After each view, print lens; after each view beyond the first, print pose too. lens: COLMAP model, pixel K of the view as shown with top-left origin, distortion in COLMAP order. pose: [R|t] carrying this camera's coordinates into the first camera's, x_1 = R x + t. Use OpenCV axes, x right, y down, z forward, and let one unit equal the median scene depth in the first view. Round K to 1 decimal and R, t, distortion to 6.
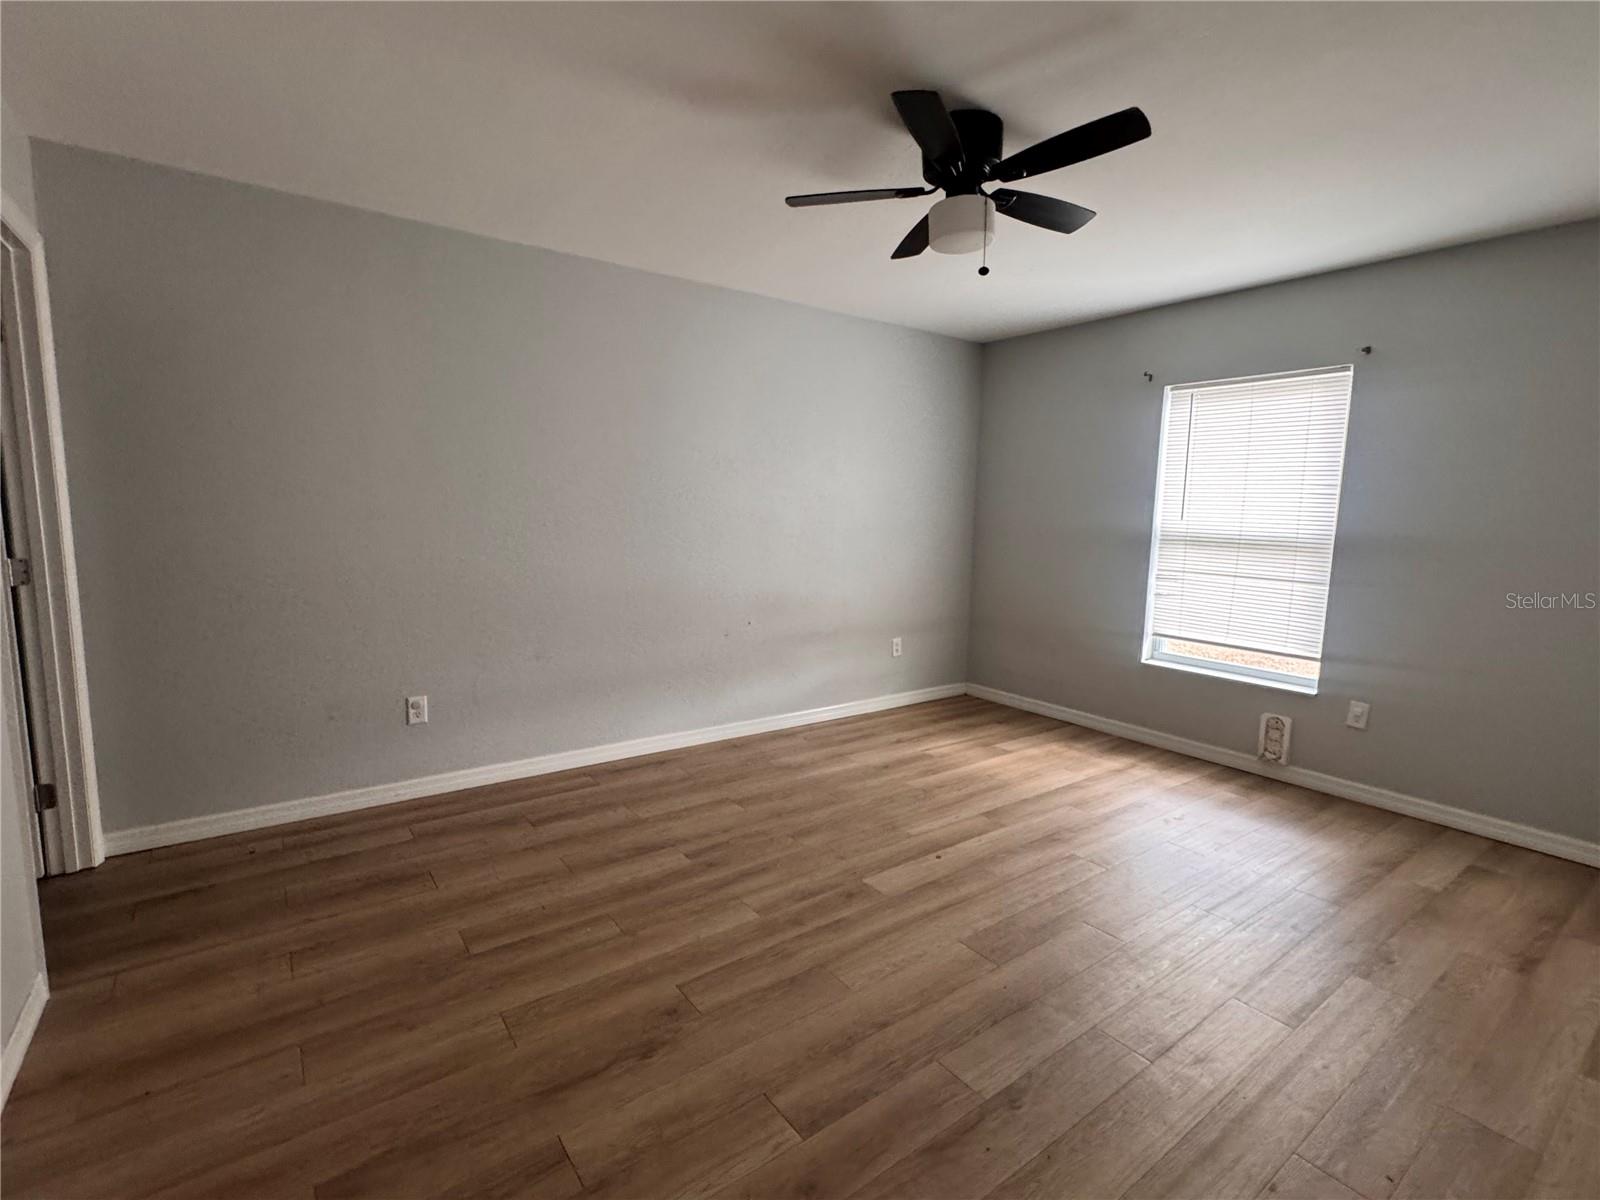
lens RADIAL K [[745.4, 0, 792.5], [0, 745.4, 603.0], [0, 0, 1]] dist [-0.005199, 0.000906]
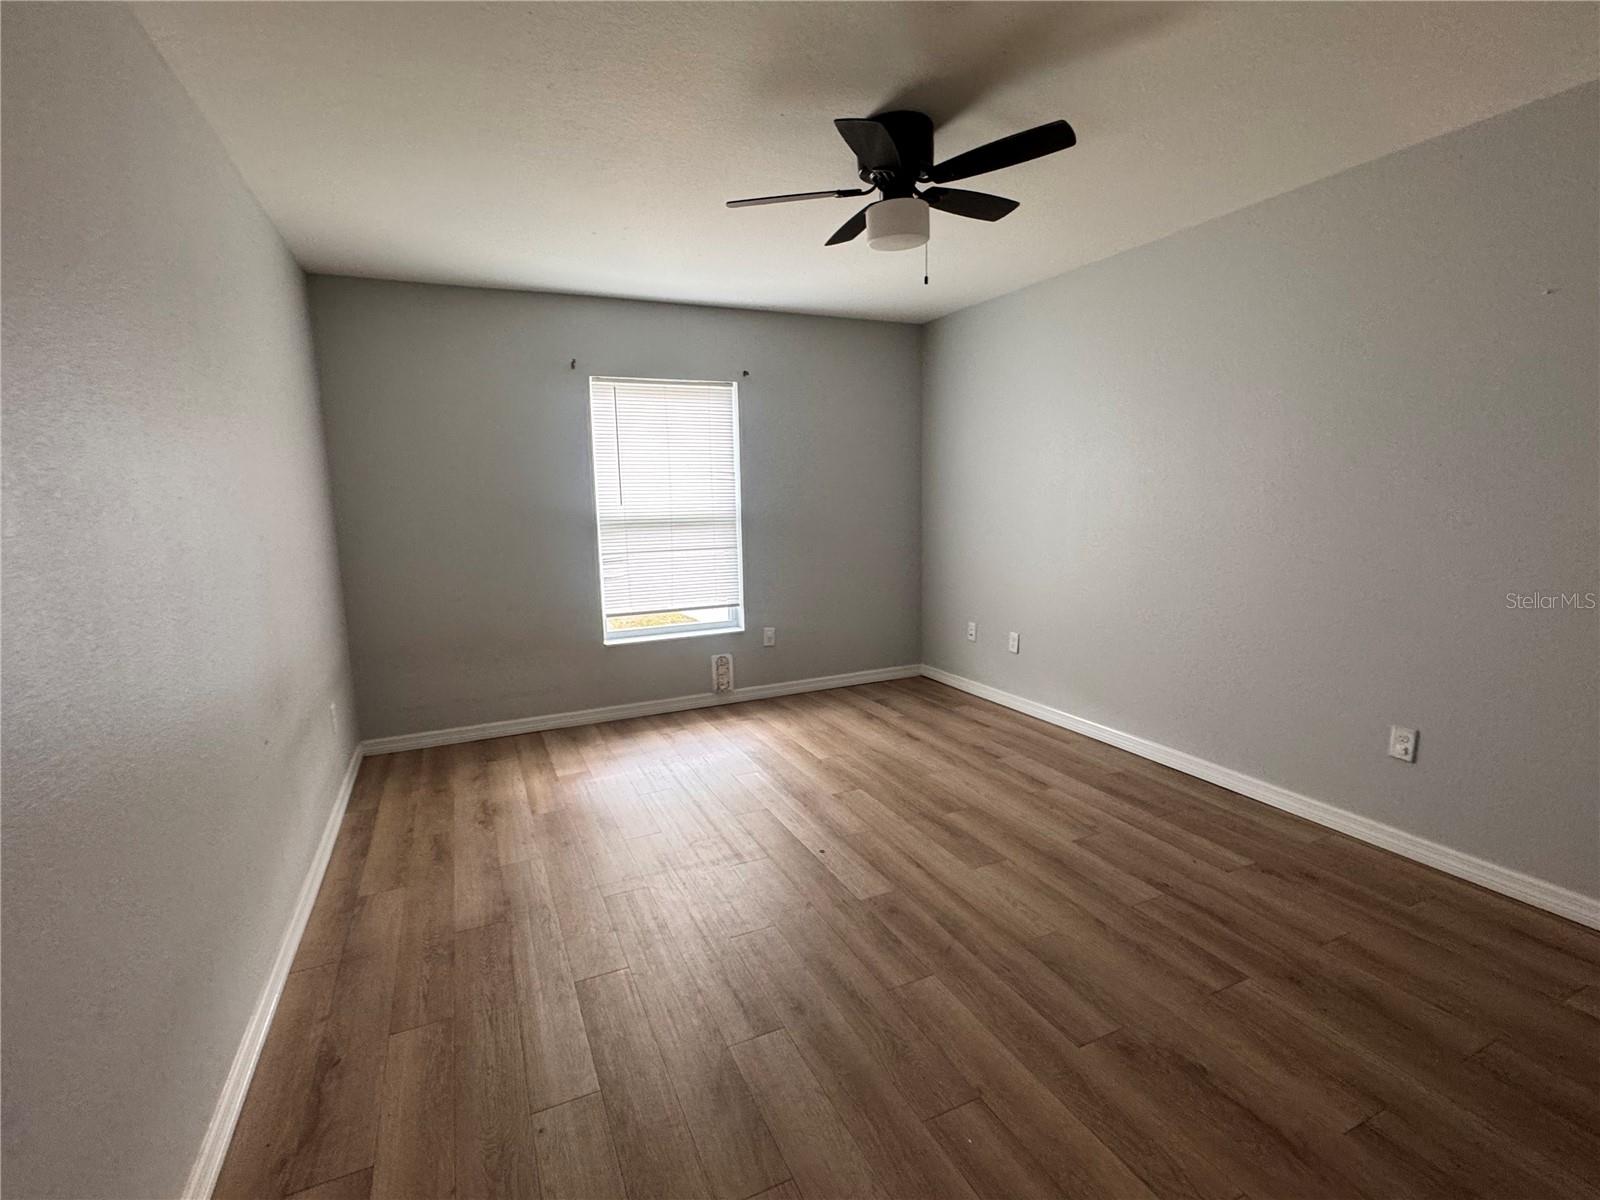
lens RADIAL K [[745.4, 0, 805.8], [0, 745.4, 603.3], [0, 0, 1]] dist [-0.005199, 0.000906]
pose [[0.193675, -0.172743, 0.965738, -0.552703], [0.150982, 0.977898, 0.144639, -0.100385], [-0.969378, 0.117796, 0.215475, 0.599339]]
